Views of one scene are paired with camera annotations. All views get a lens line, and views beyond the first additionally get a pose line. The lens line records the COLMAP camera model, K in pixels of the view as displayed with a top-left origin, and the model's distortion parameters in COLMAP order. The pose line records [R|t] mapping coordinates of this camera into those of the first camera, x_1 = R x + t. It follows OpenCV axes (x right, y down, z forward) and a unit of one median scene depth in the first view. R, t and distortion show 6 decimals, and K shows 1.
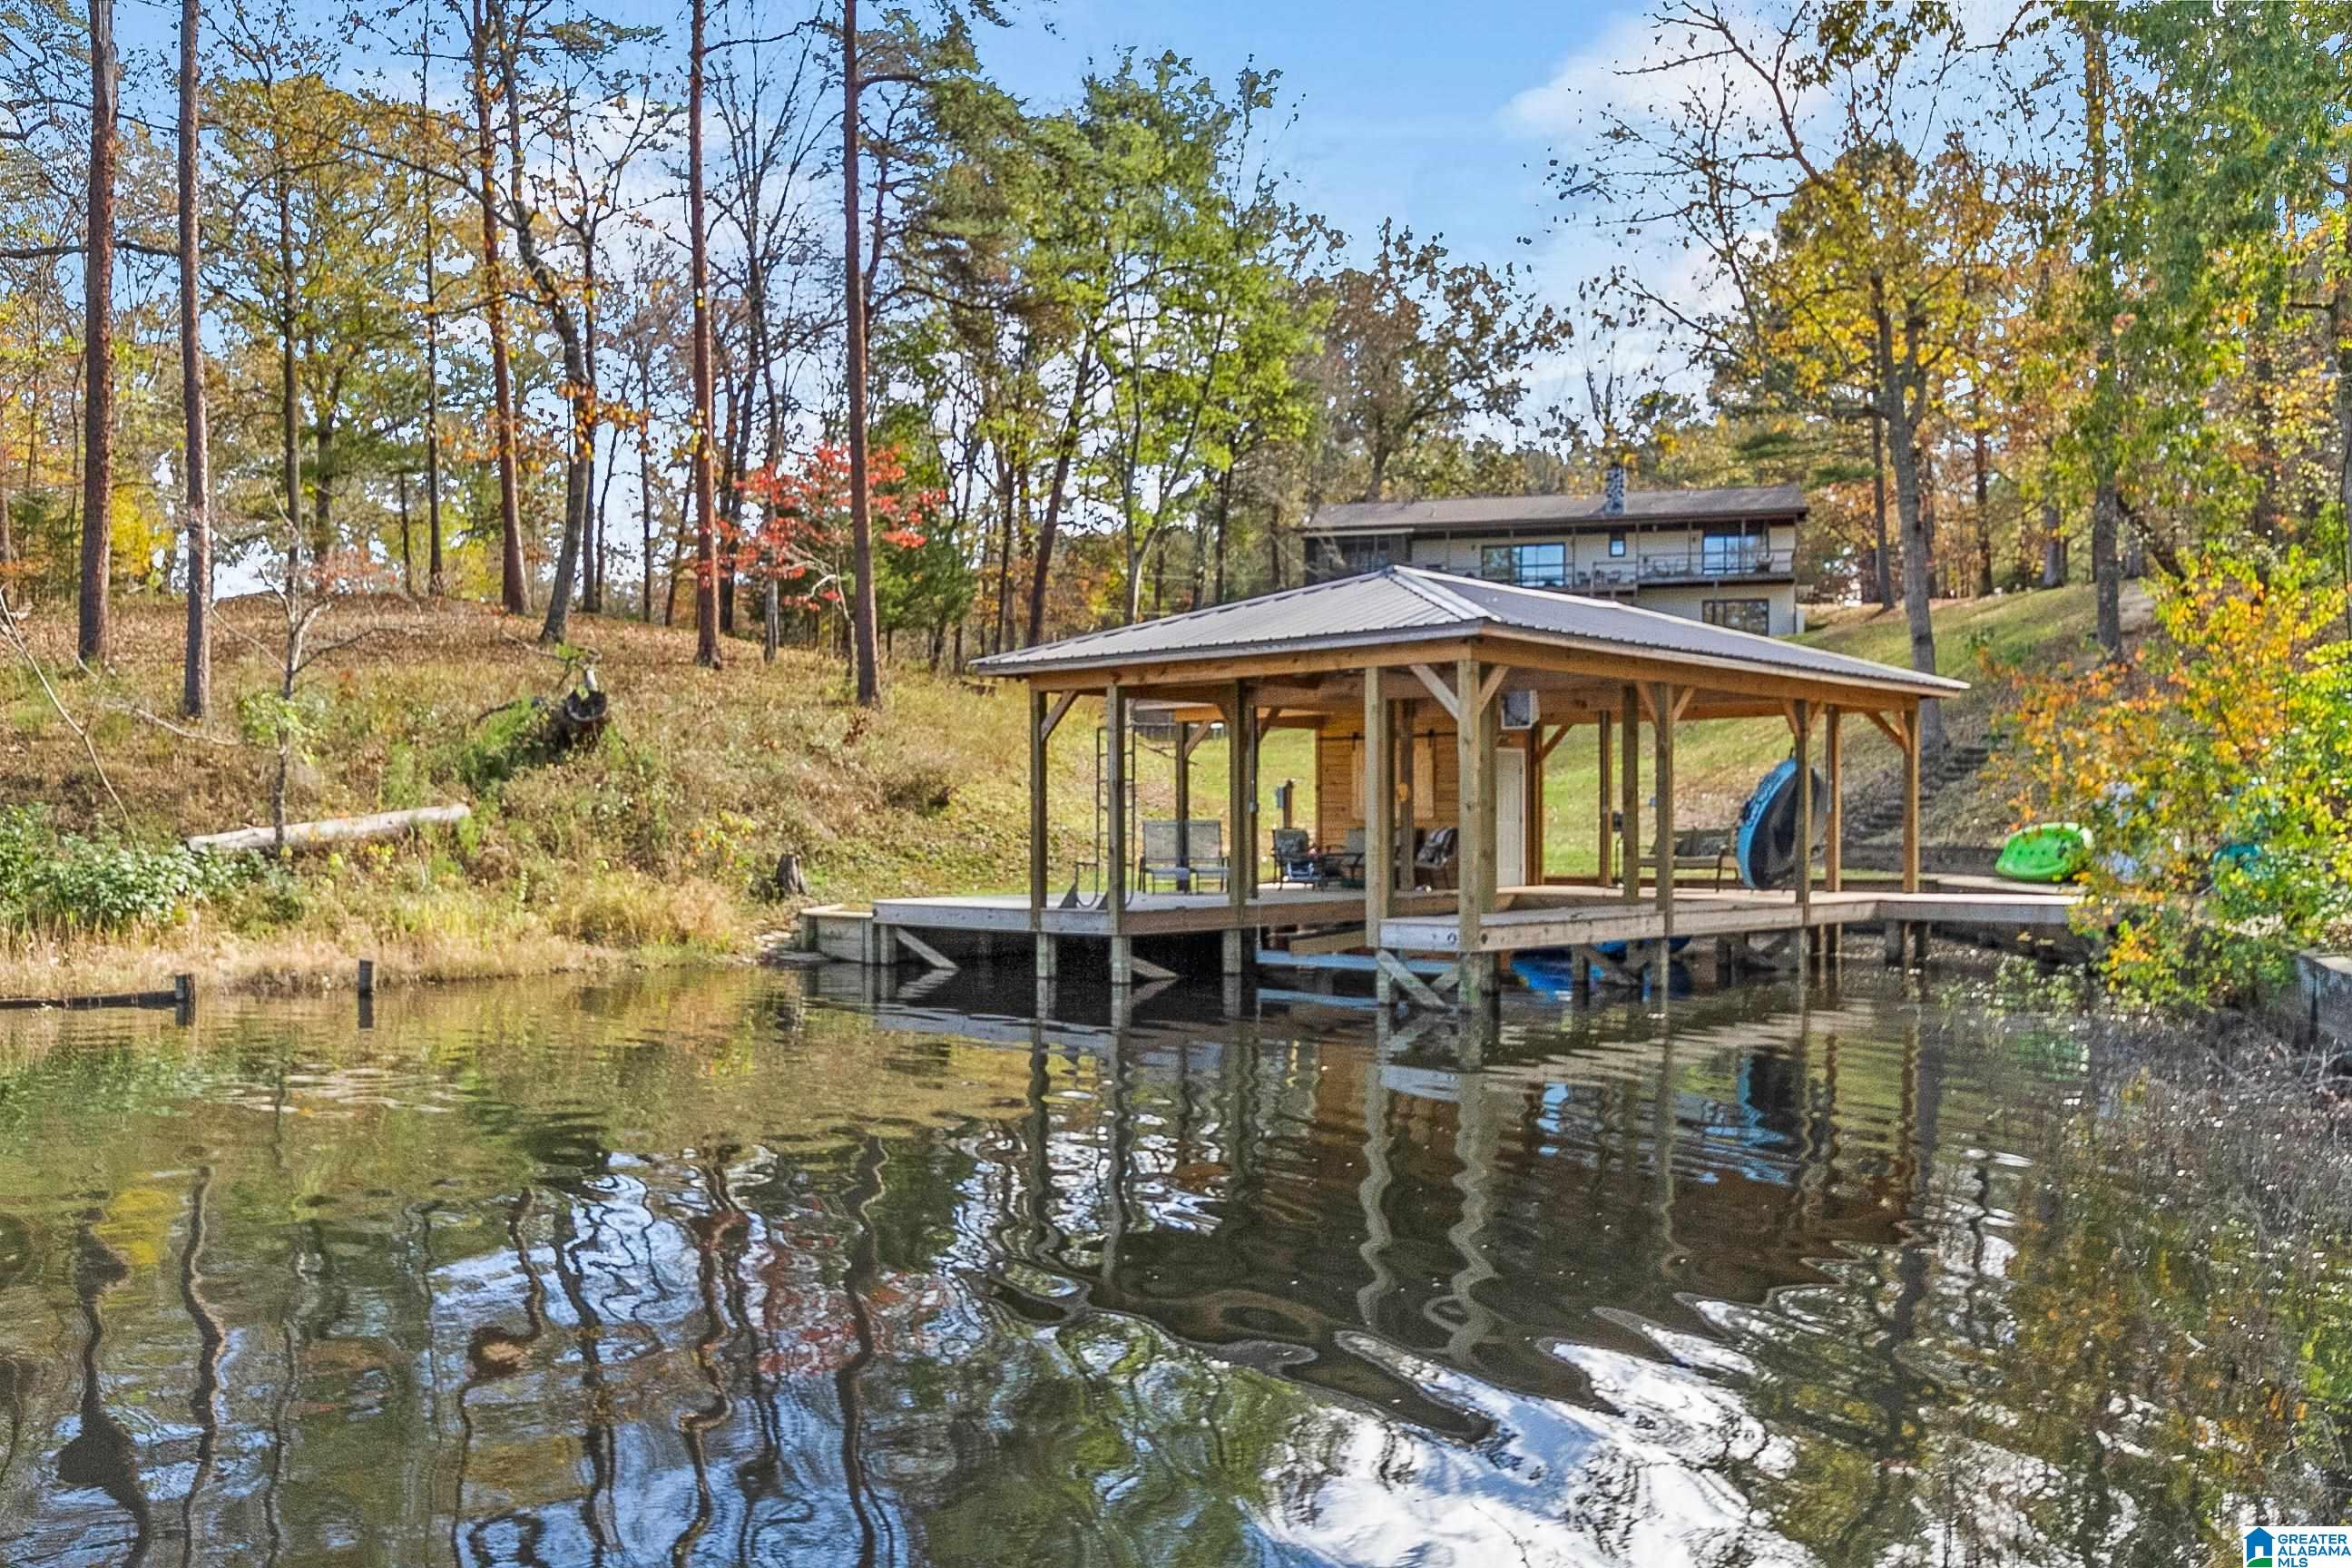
lens RADIAL K [[1950.2, 0, 1176.0], [0, 1950.2, 784.0], [0, 0, 1]] dist [0.004817, -0.001944]
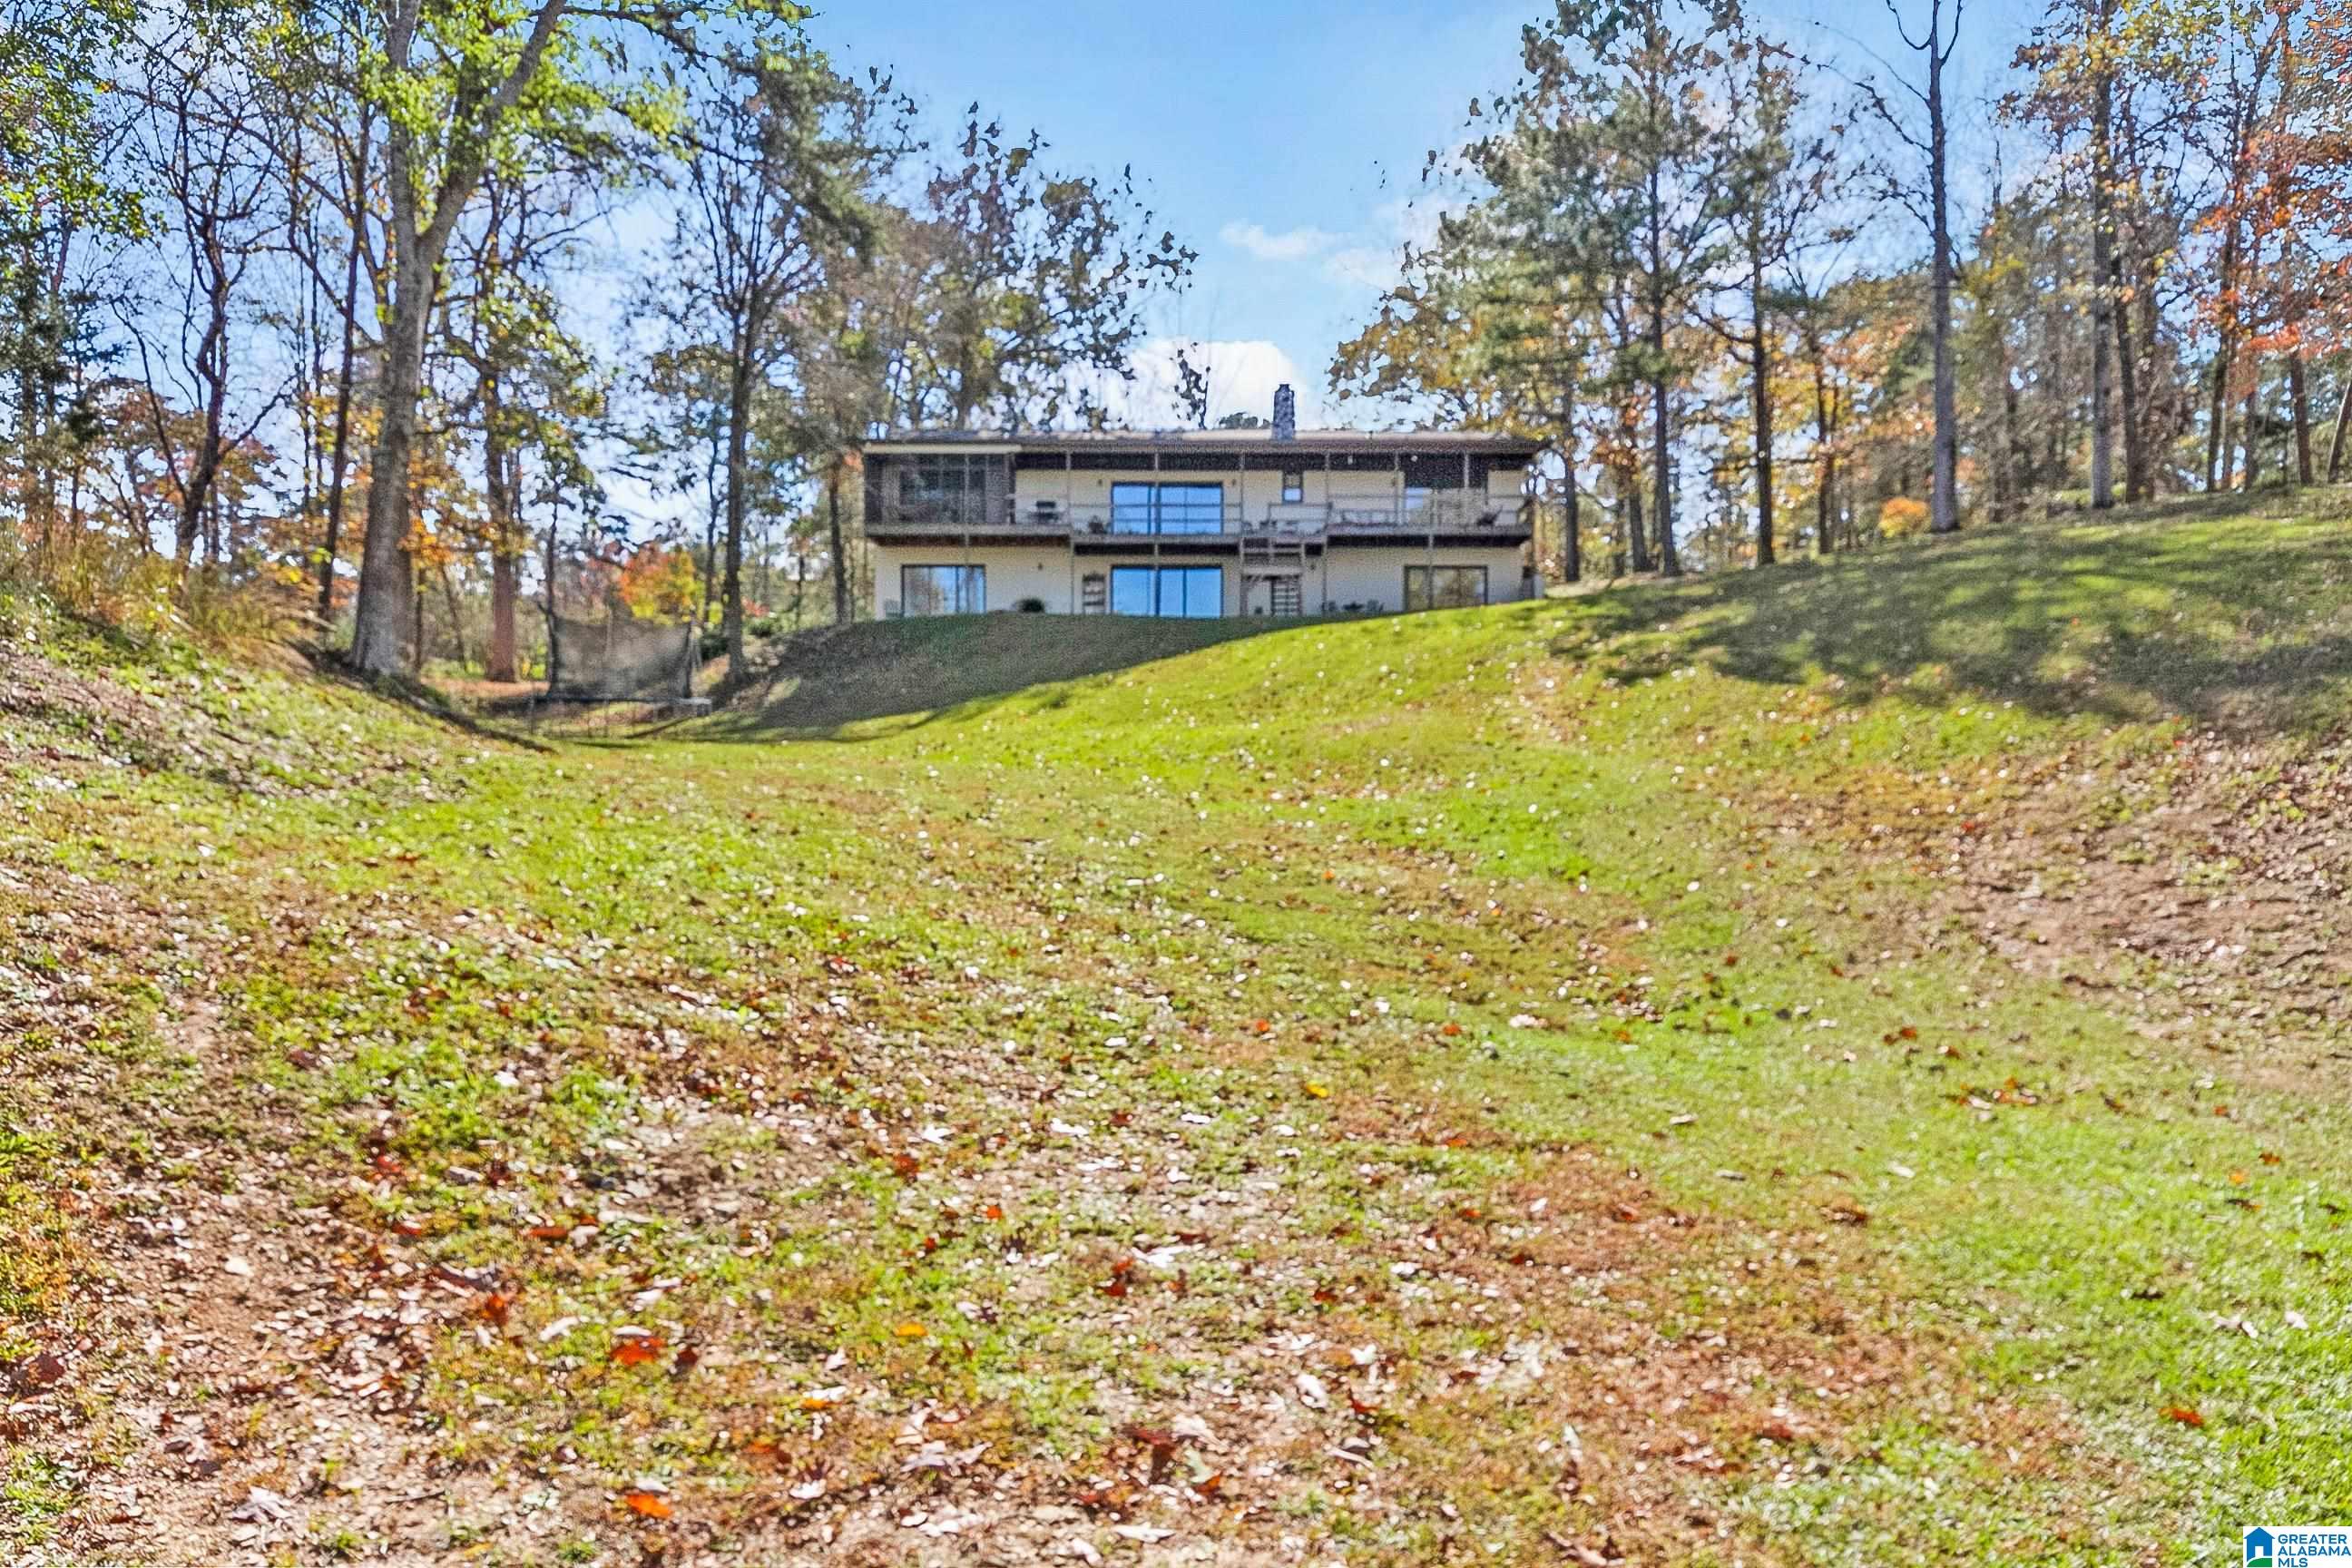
lens RADIAL K [[1532.6, 0, 1176.0], [0, 1532.6, 784.0], [0, 0, 1]] dist [0.000468, 0.000032]
pose [[0.966522, 0.000788, 0.256584, 0.093035], [0.002404, 0.999924, -0.012124, -0.006299], [-0.256573, 0.012335, 0.966446, 1.278717]]
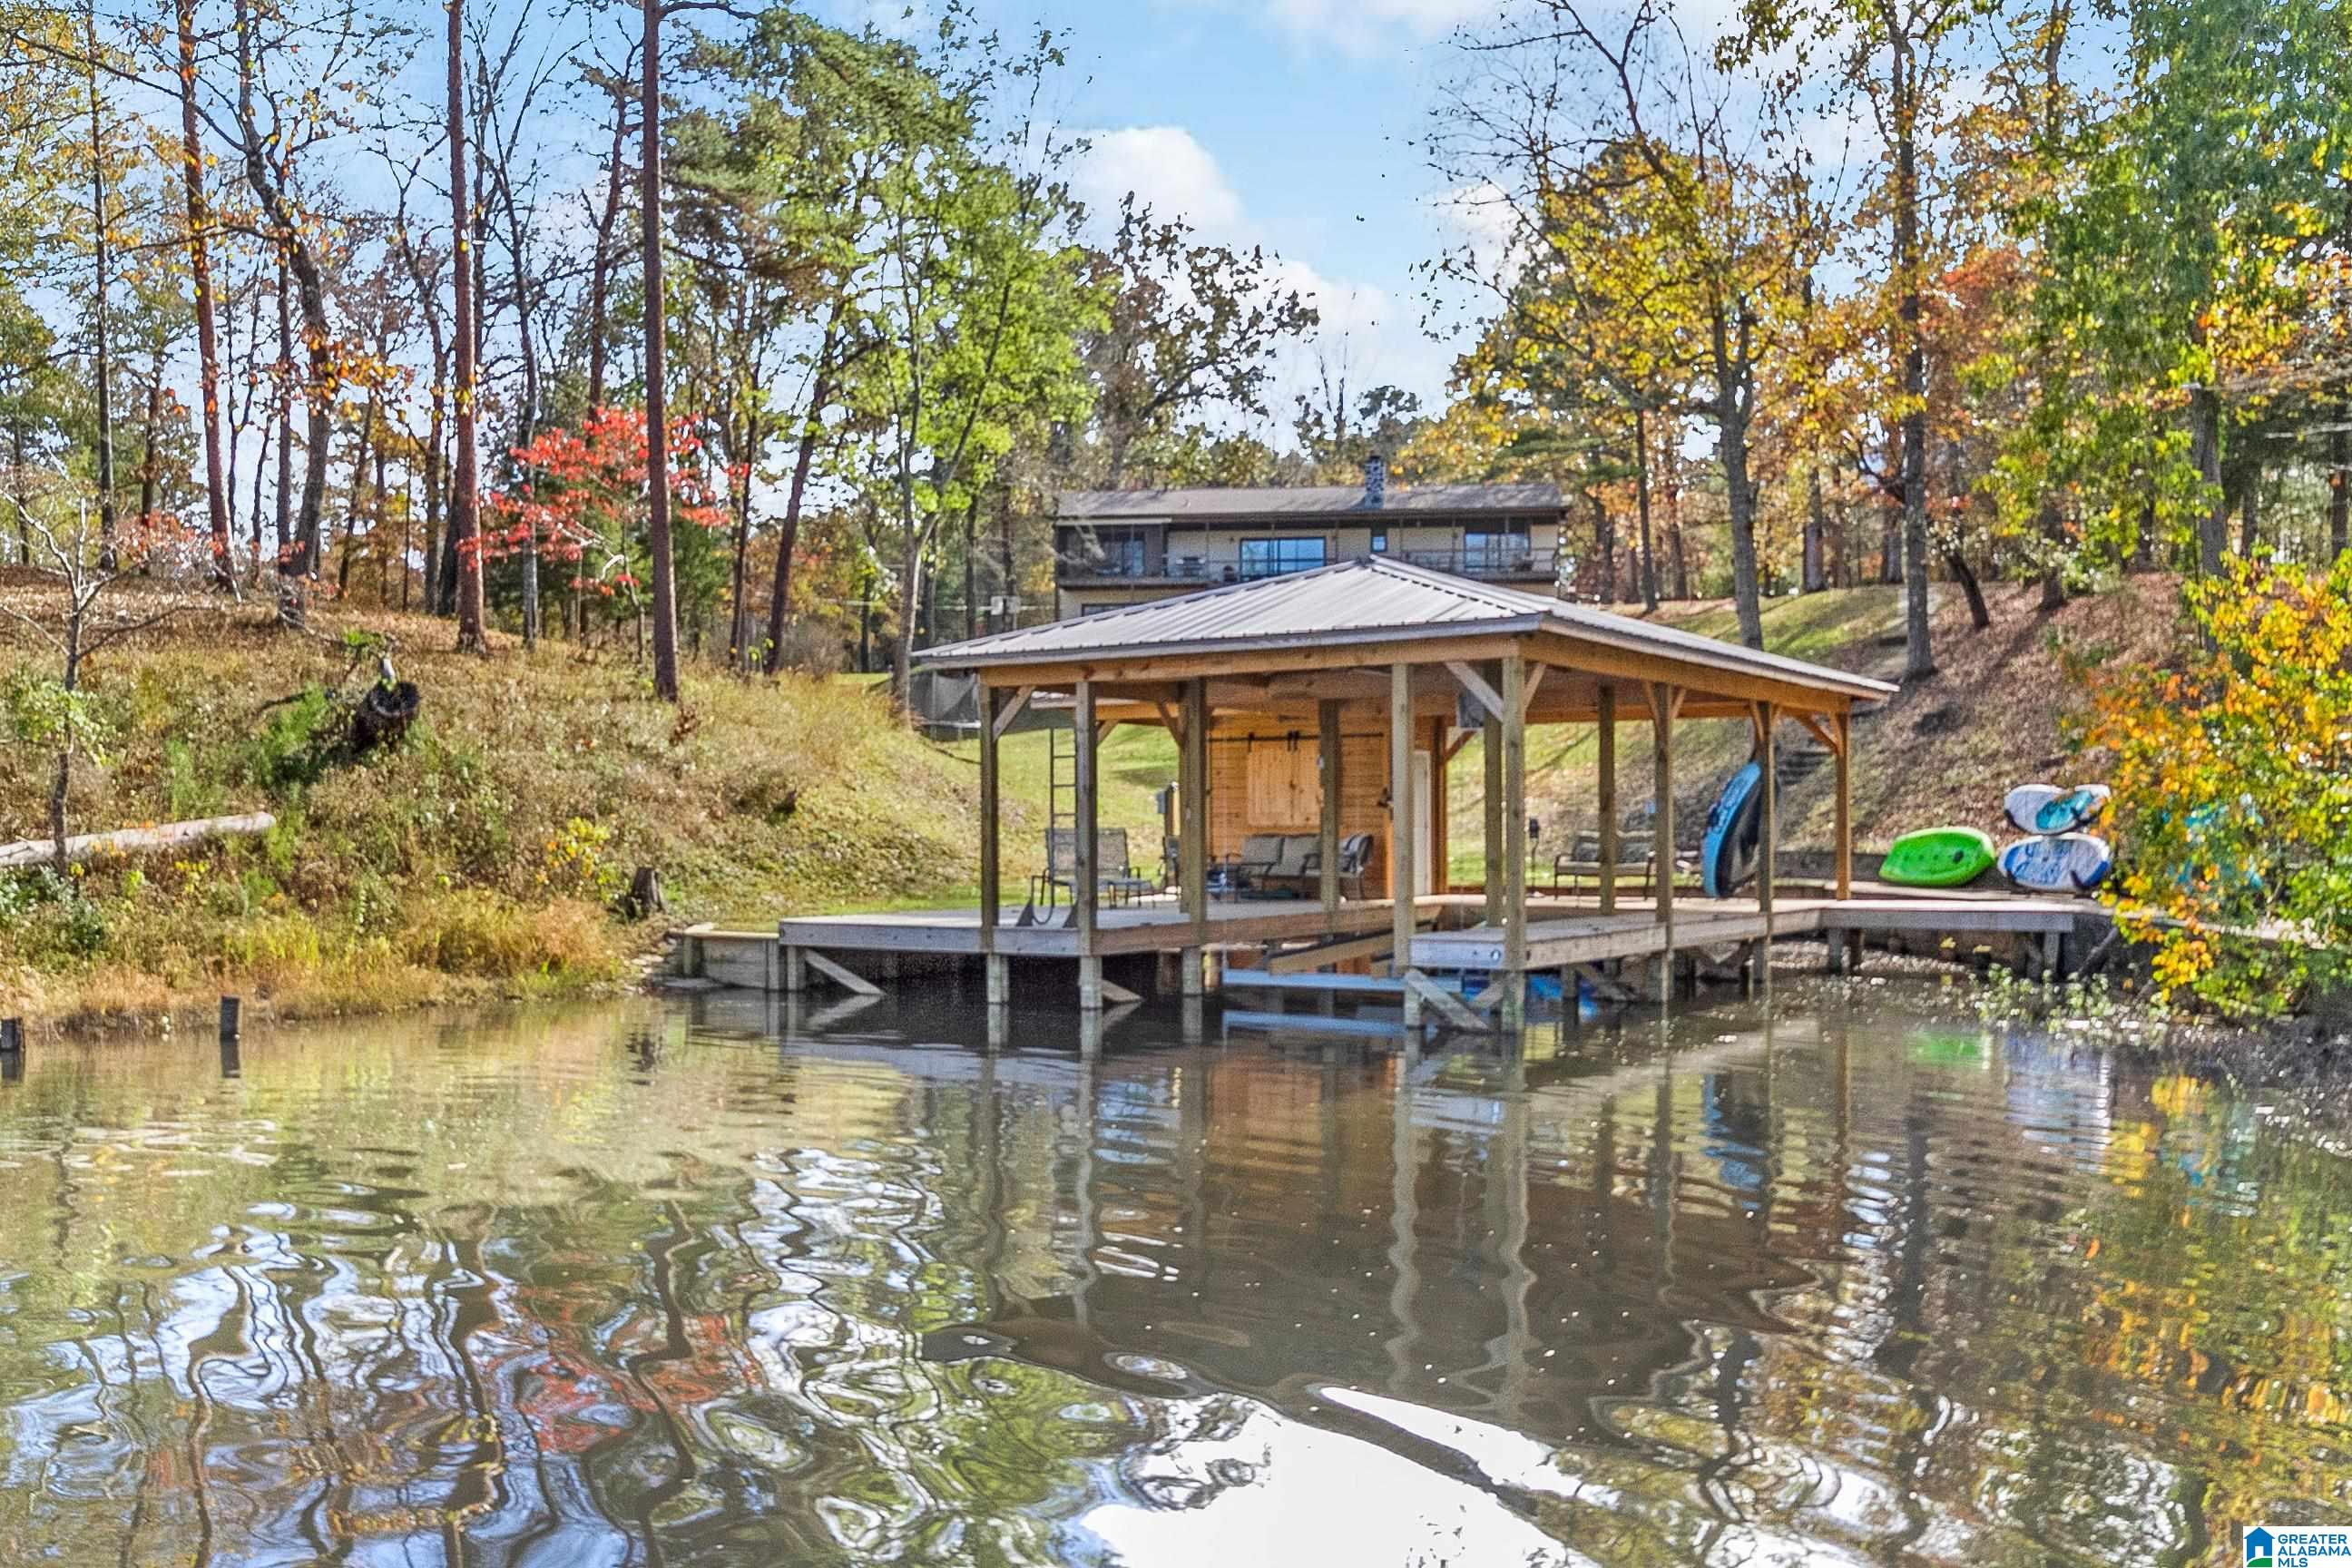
lens RADIAL K [[2035.1, 0, 1167.8], [0, 2035.1, 807.1], [0, 0, 1]] dist [0.000404, 0.009922]
pose [[0.986974, -0.001571, 0.160870, -0.115168], [-0.000143, 0.999943, 0.010645, -0.001537], [-0.160878, -0.010529, 0.986918, 0.044200]]
